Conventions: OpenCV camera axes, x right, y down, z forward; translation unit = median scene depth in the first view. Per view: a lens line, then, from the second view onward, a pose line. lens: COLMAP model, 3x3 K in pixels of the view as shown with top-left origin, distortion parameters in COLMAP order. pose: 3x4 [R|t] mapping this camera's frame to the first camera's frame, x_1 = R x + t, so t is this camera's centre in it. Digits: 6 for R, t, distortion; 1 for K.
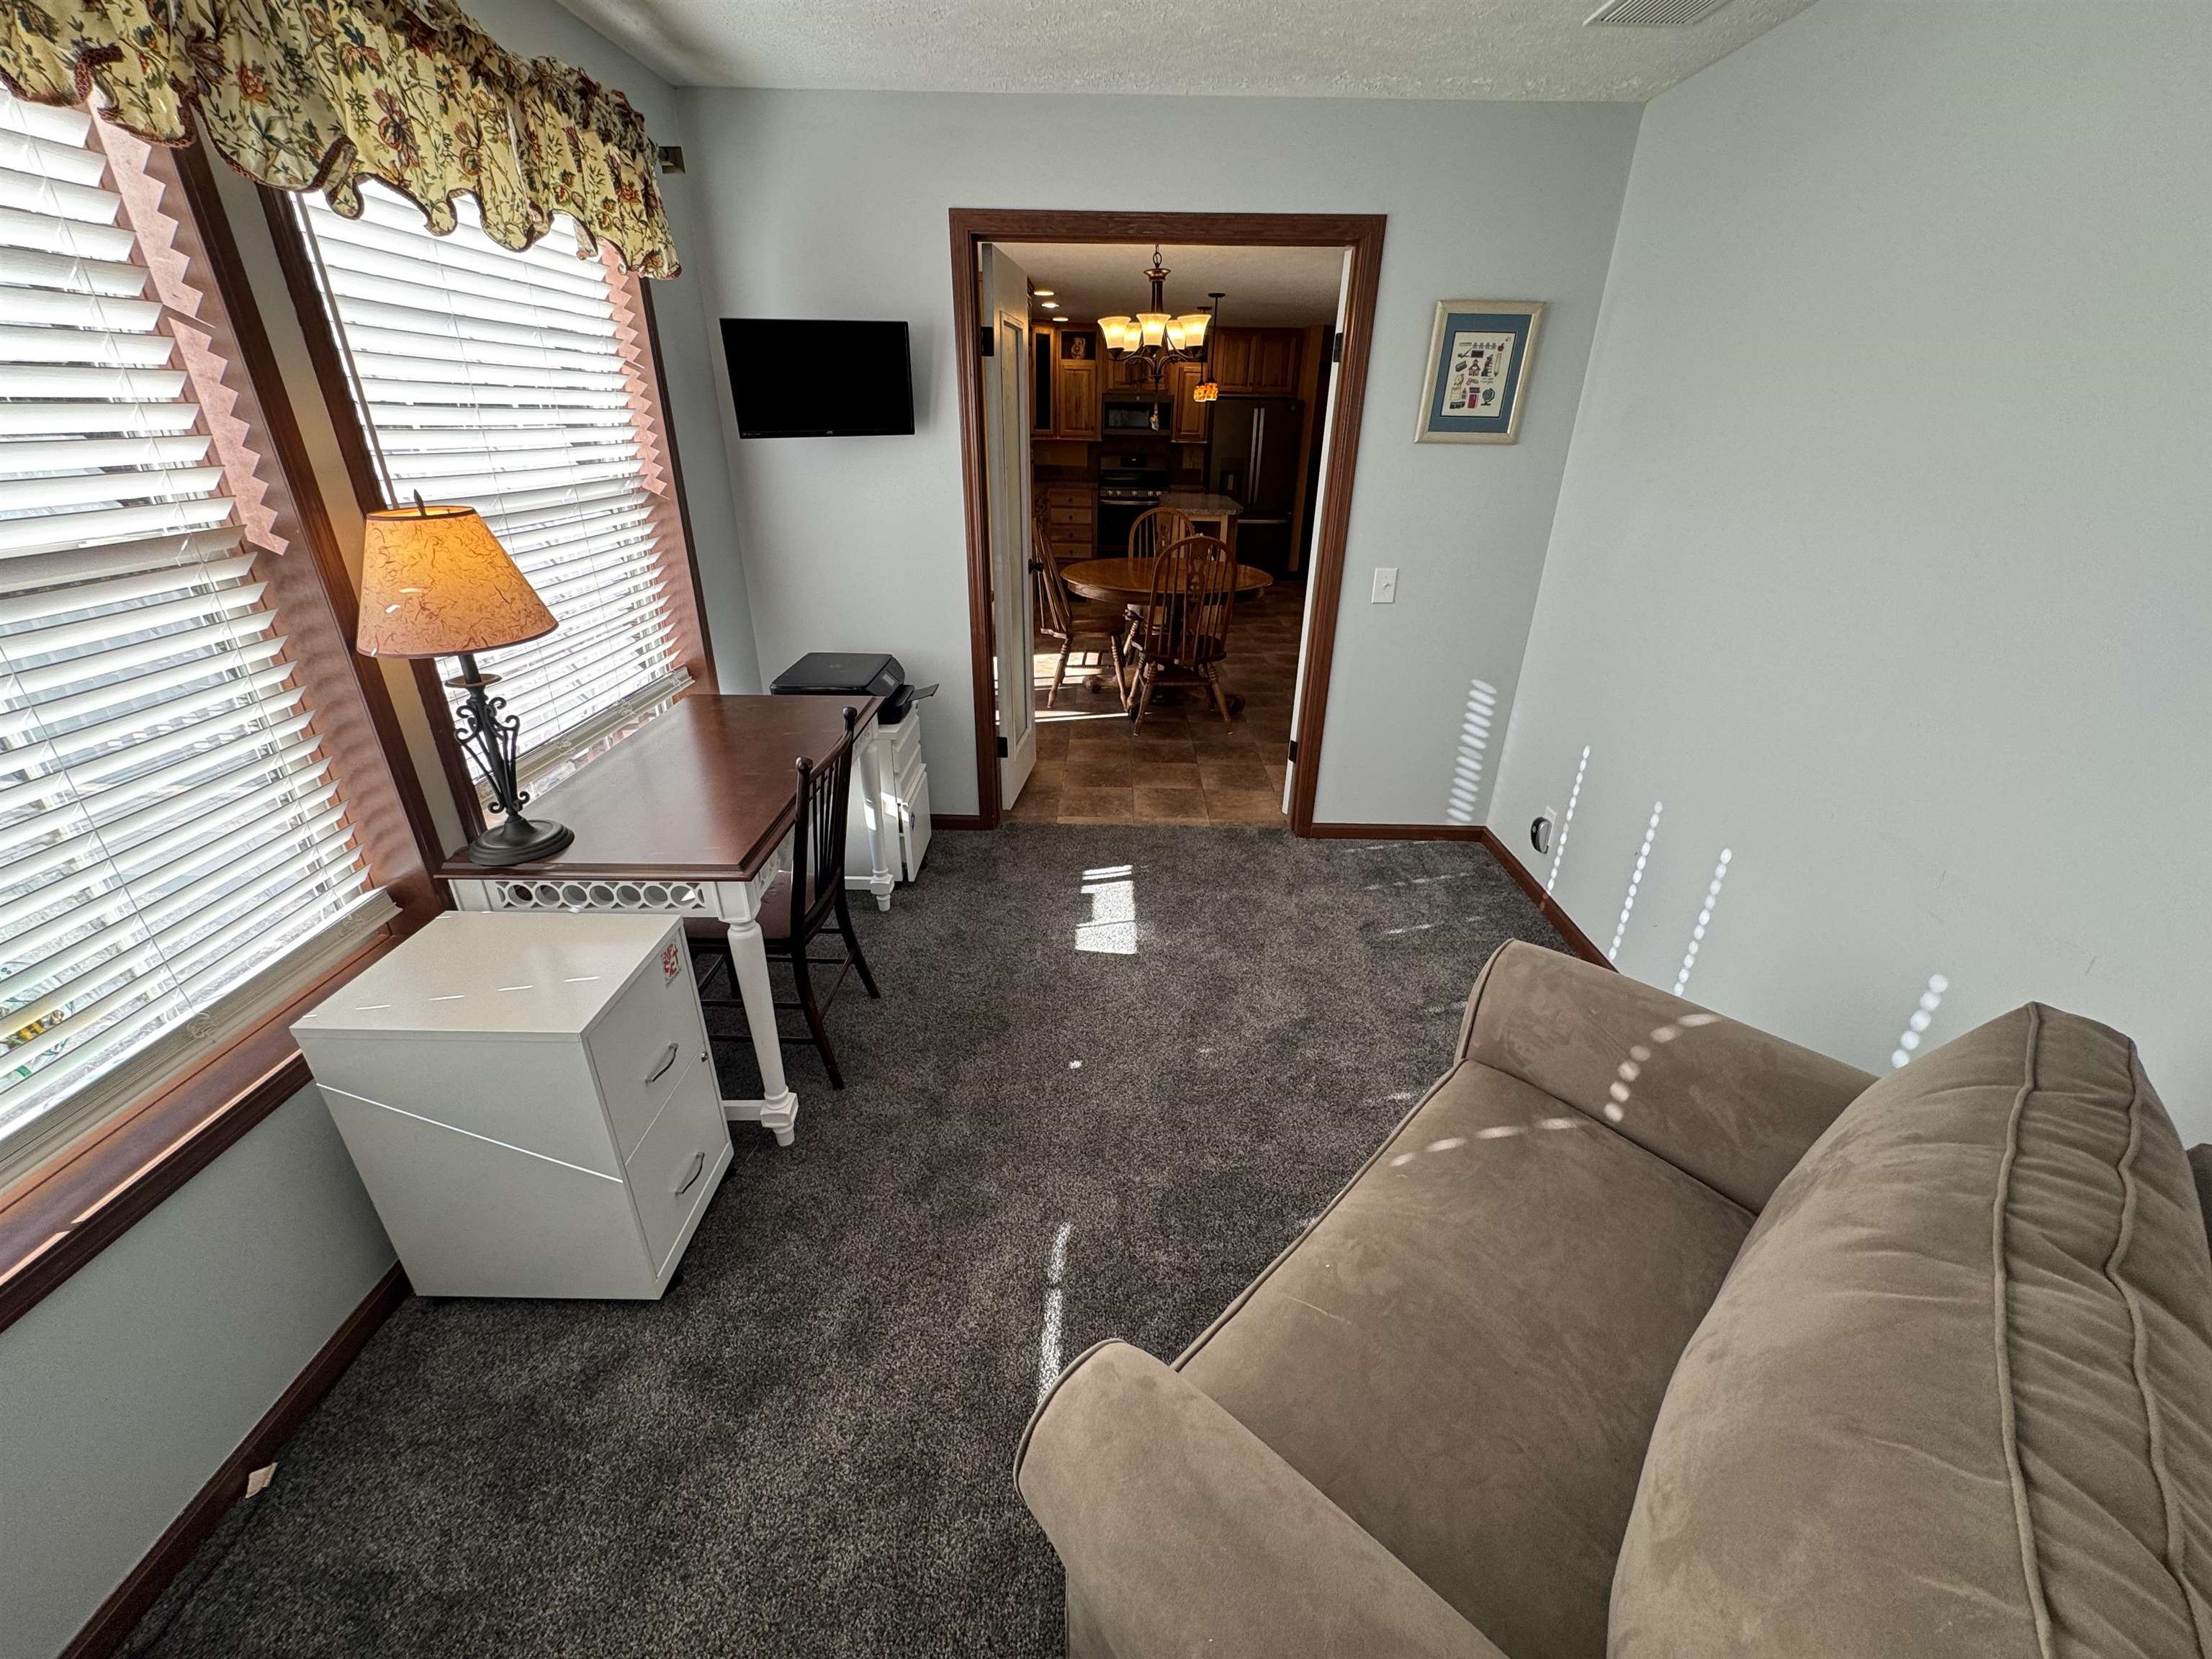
lens RADIAL K [[880.6, 0, 1107.6], [0, 880.6, 826.8], [0, 0, 1]] dist [-0.001242, 0.000502]
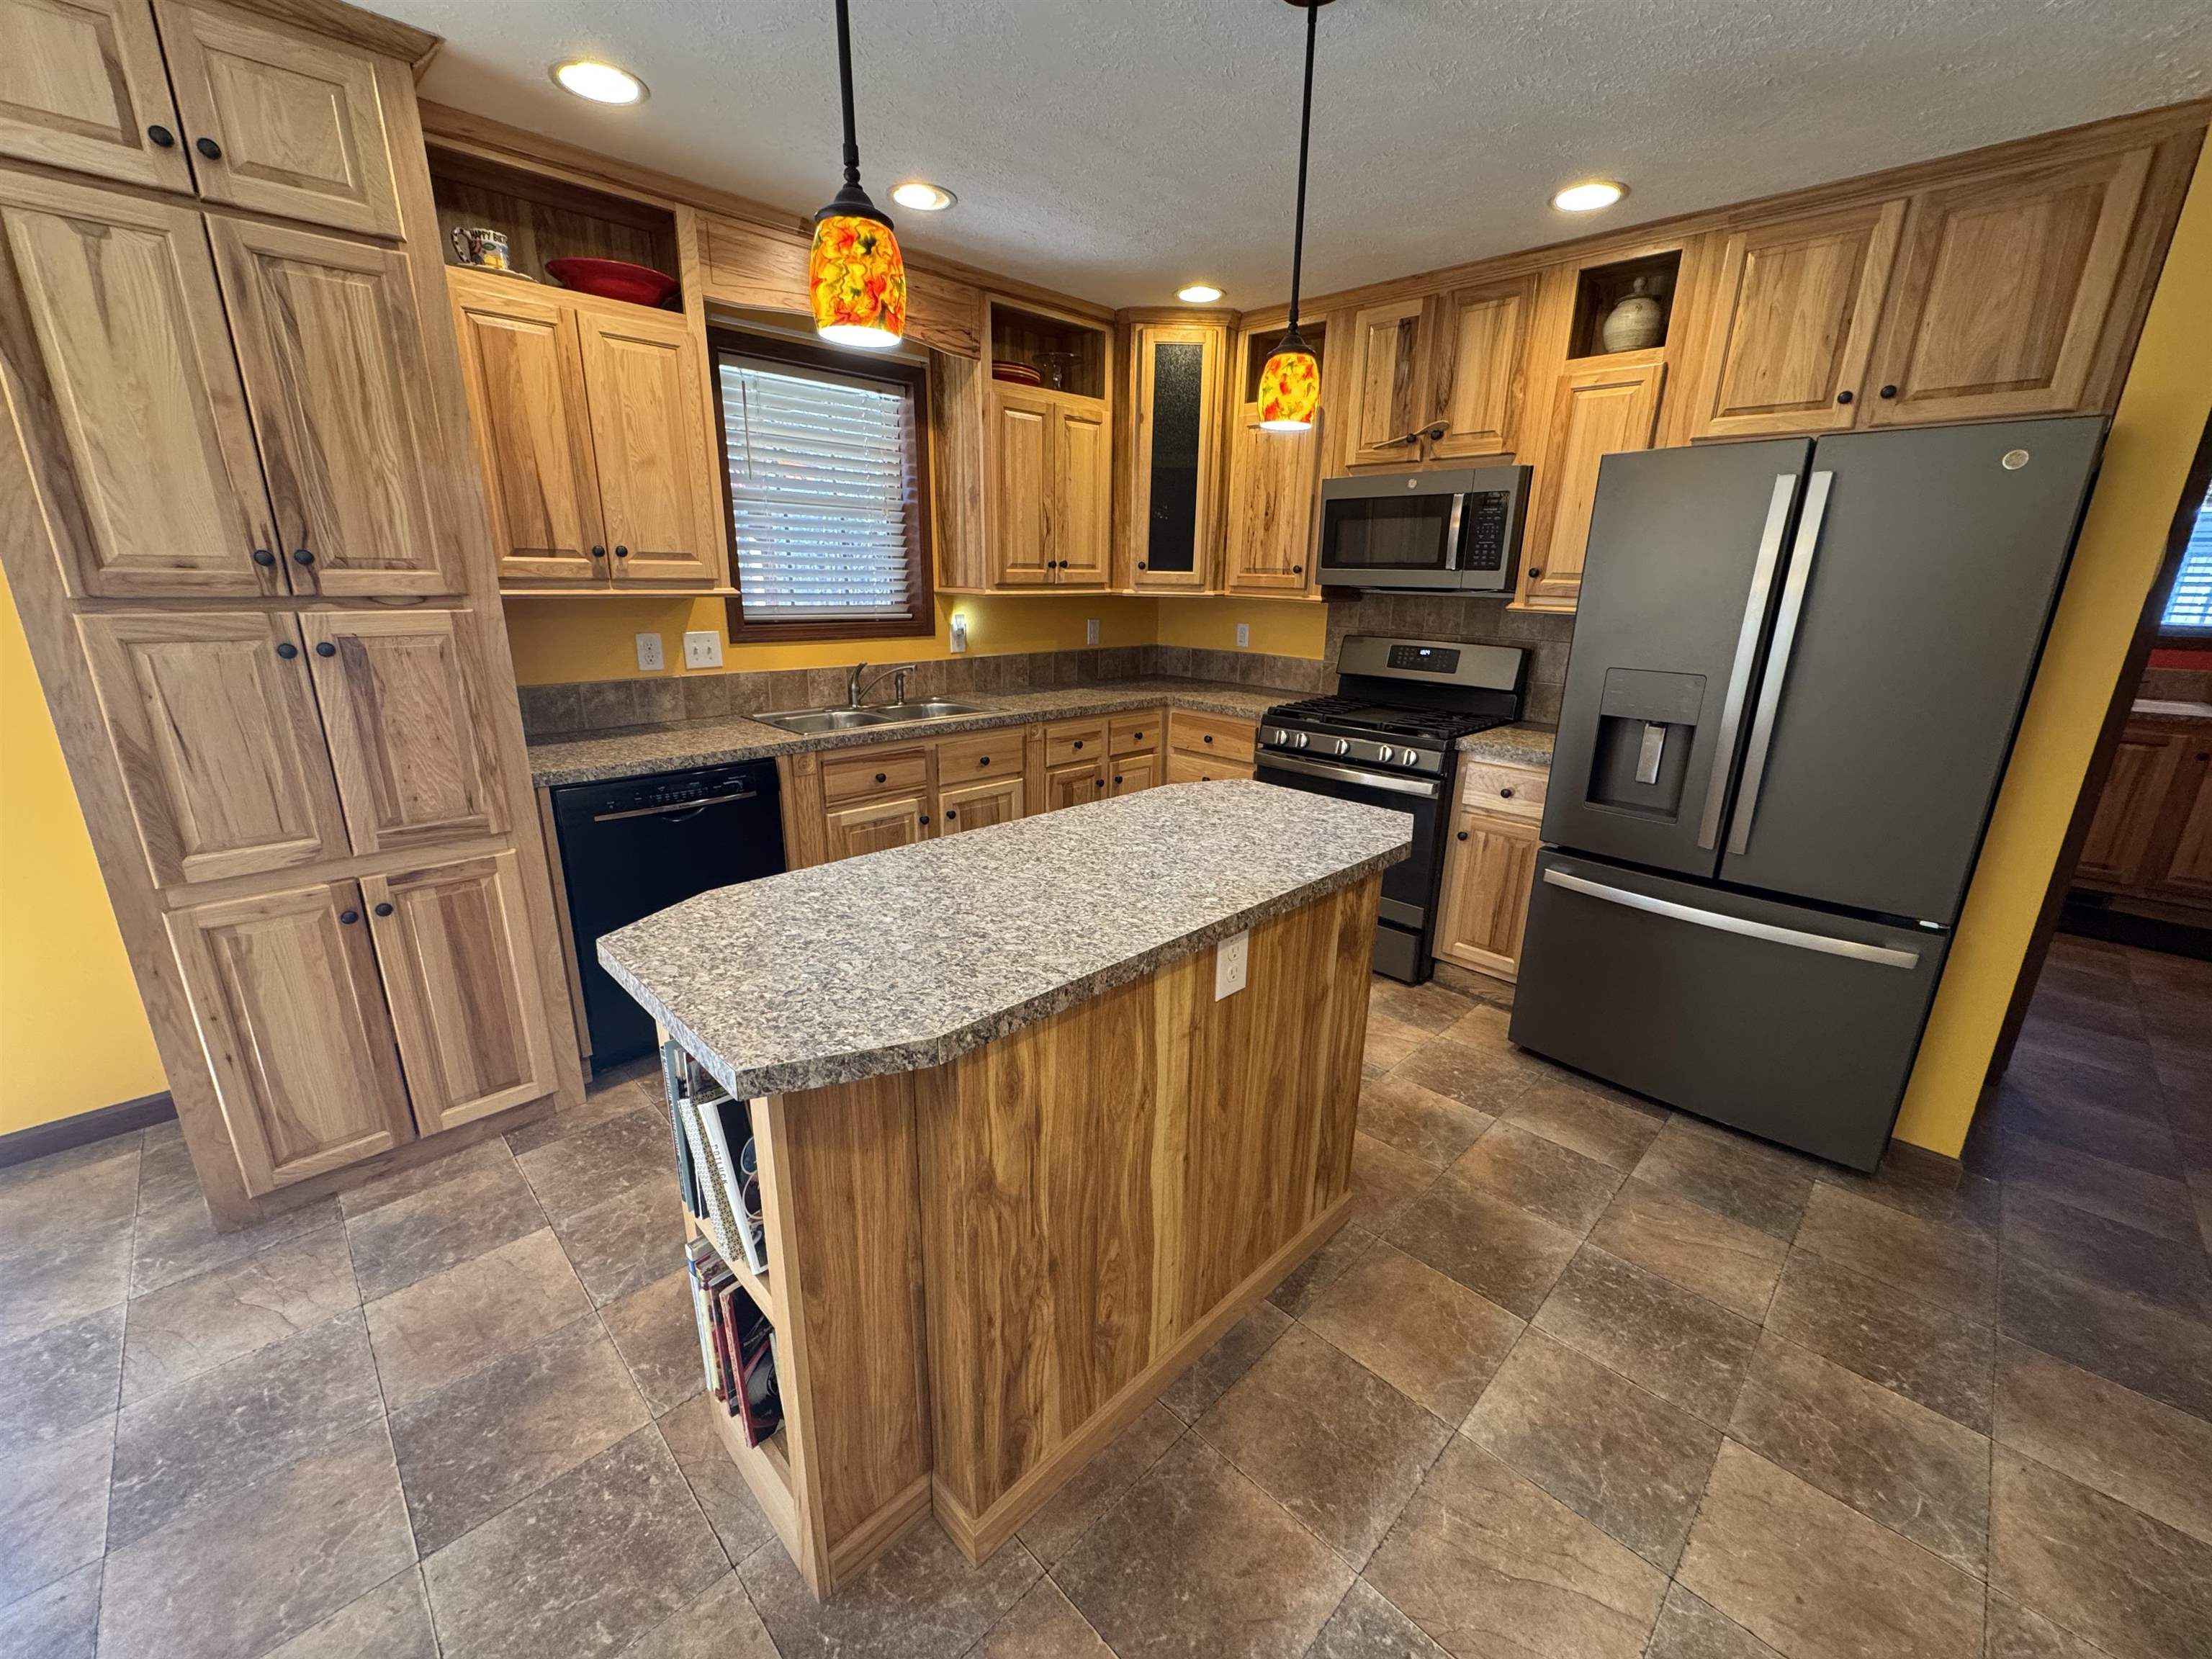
lens RADIAL K [[880.6, 0, 1103.6], [0, 880.6, 832.0], [0, 0, 1]] dist [-0.001242, 0.000502]
pose [[0.704780, 0.193434, -0.682545, 0.206037], [-0.304443, 0.951481, -0.044710, -0.304244], [0.640780, 0.239307, 0.729475, 0.701333]]
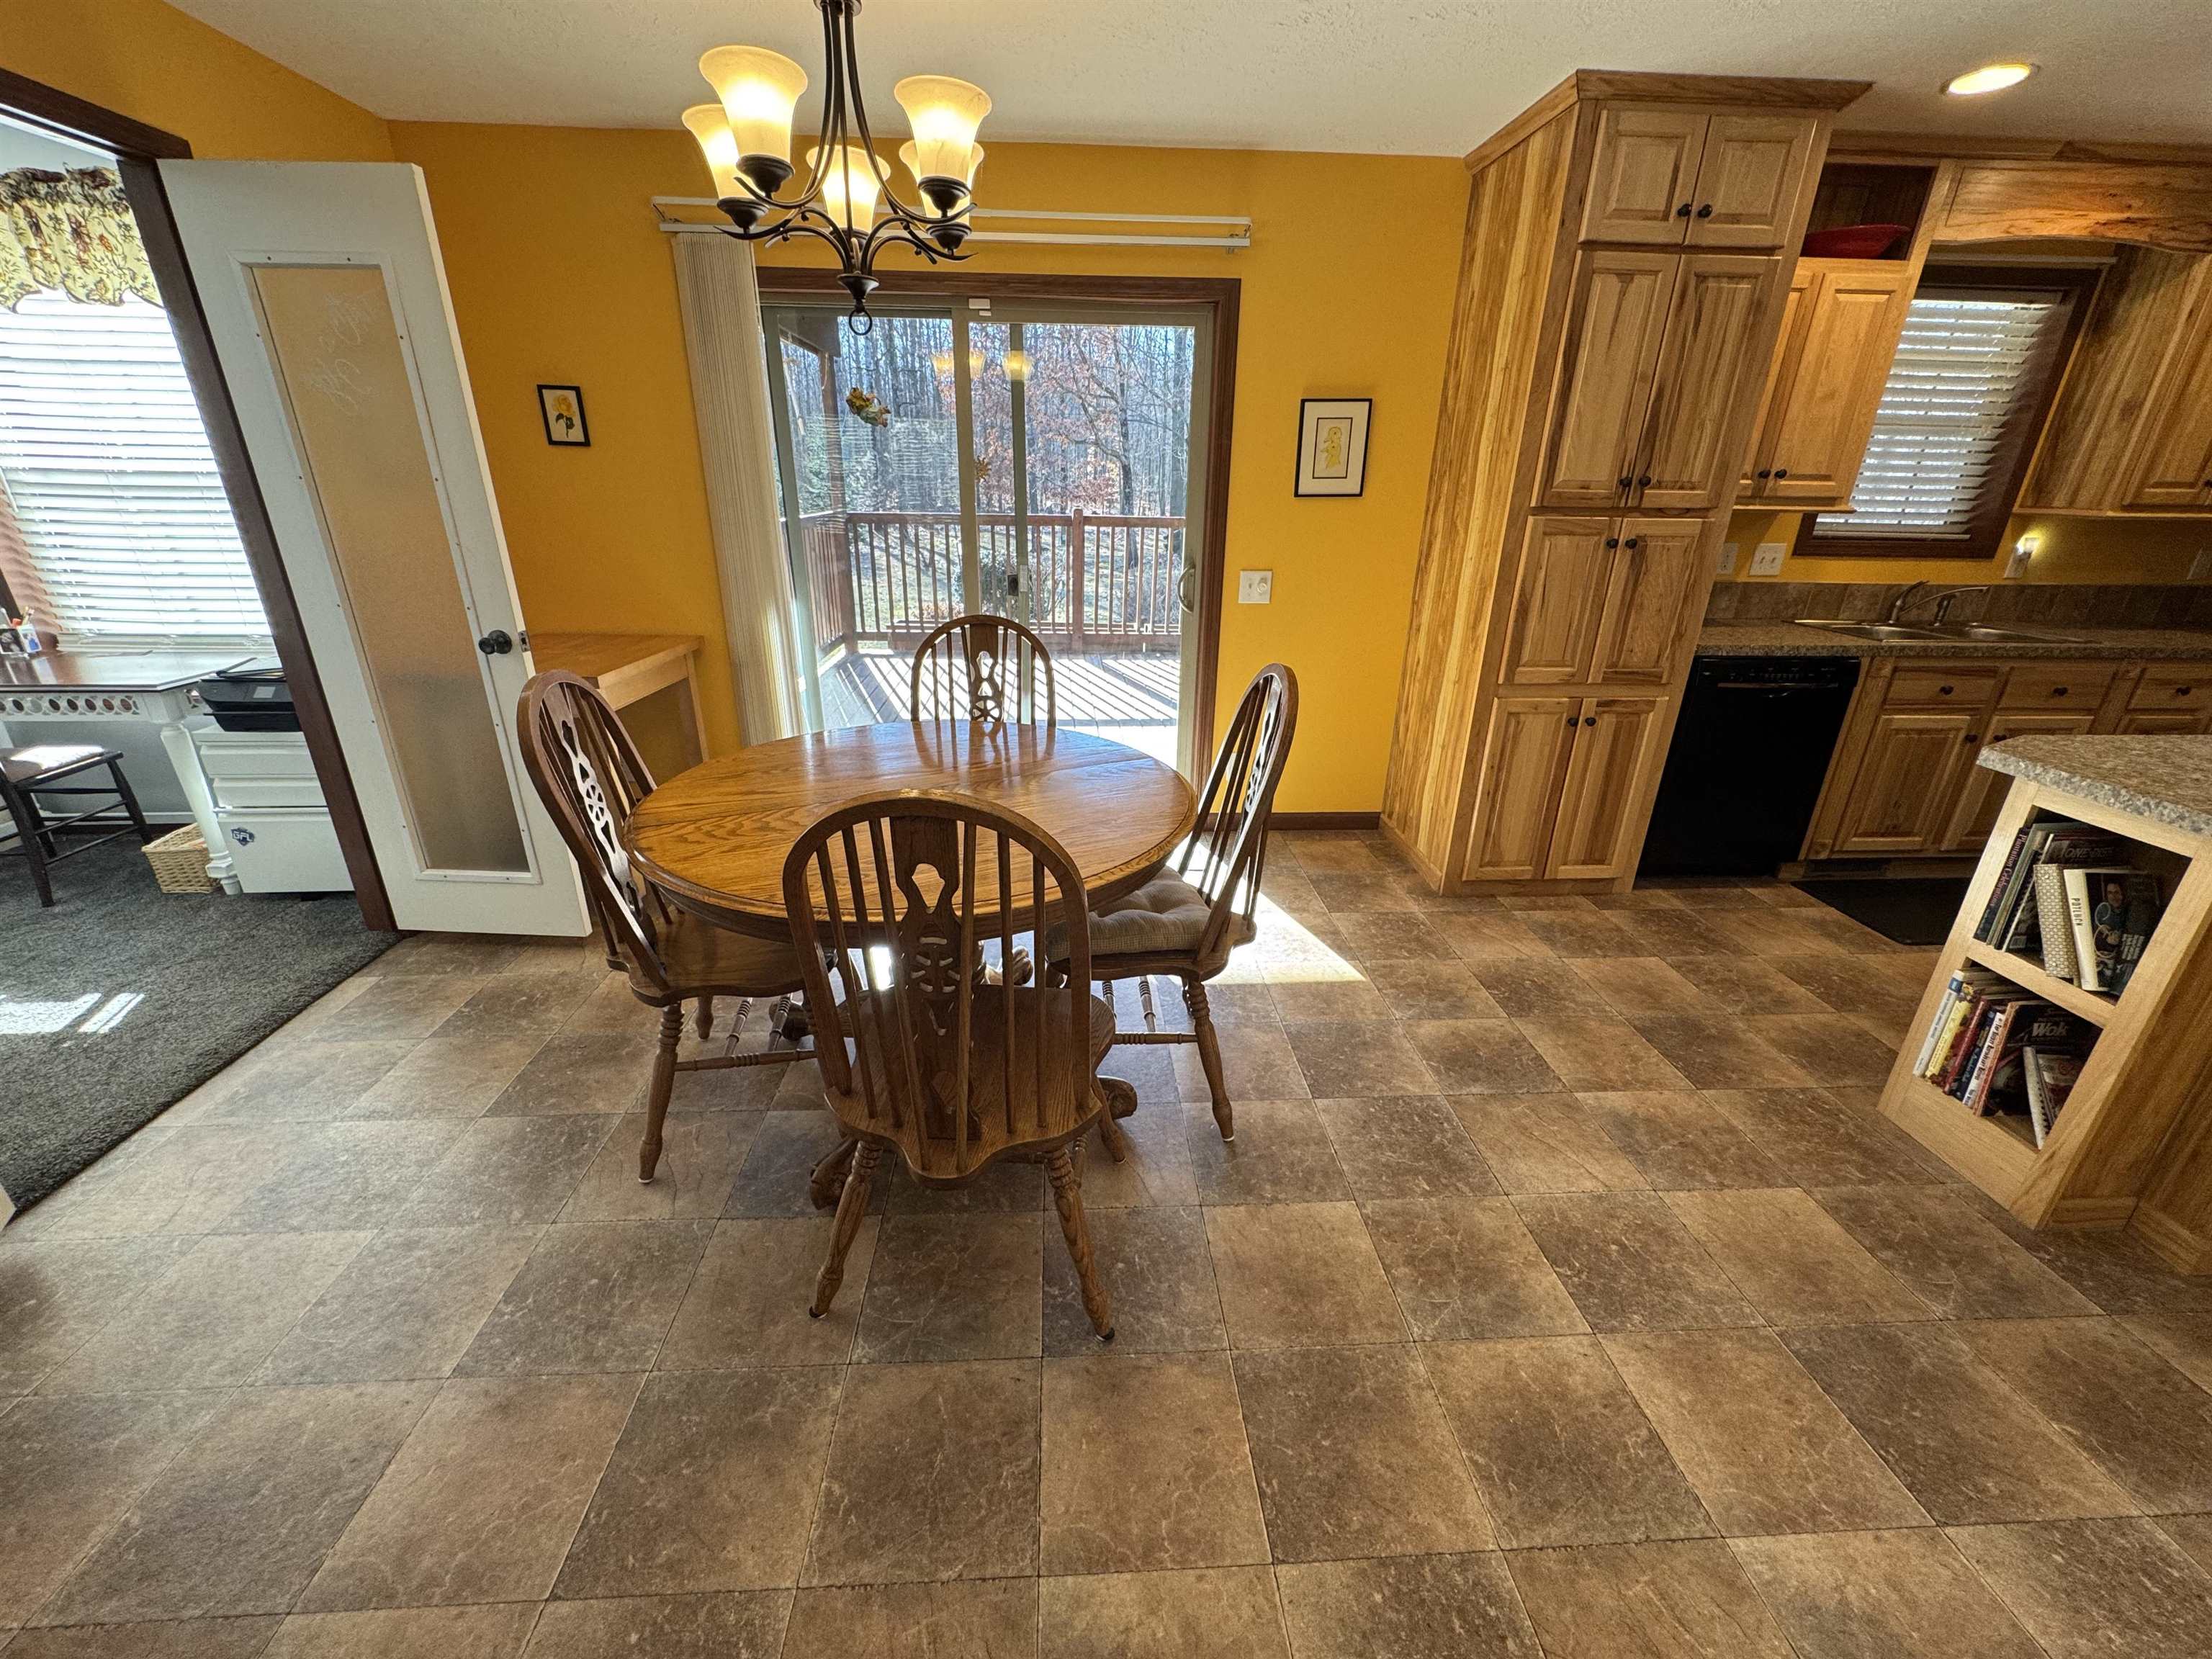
lens RADIAL K [[880.6, 0, 1105.0], [0, 880.6, 831.0], [0, 0, 1]] dist [-0.001242, 0.000502]
pose [[0.057000, 0.355343, -0.932996, 0.244789], [-0.436488, 0.849340, 0.296815, -0.226723], [0.897903, 0.390323, 0.203515, 0.540387]]
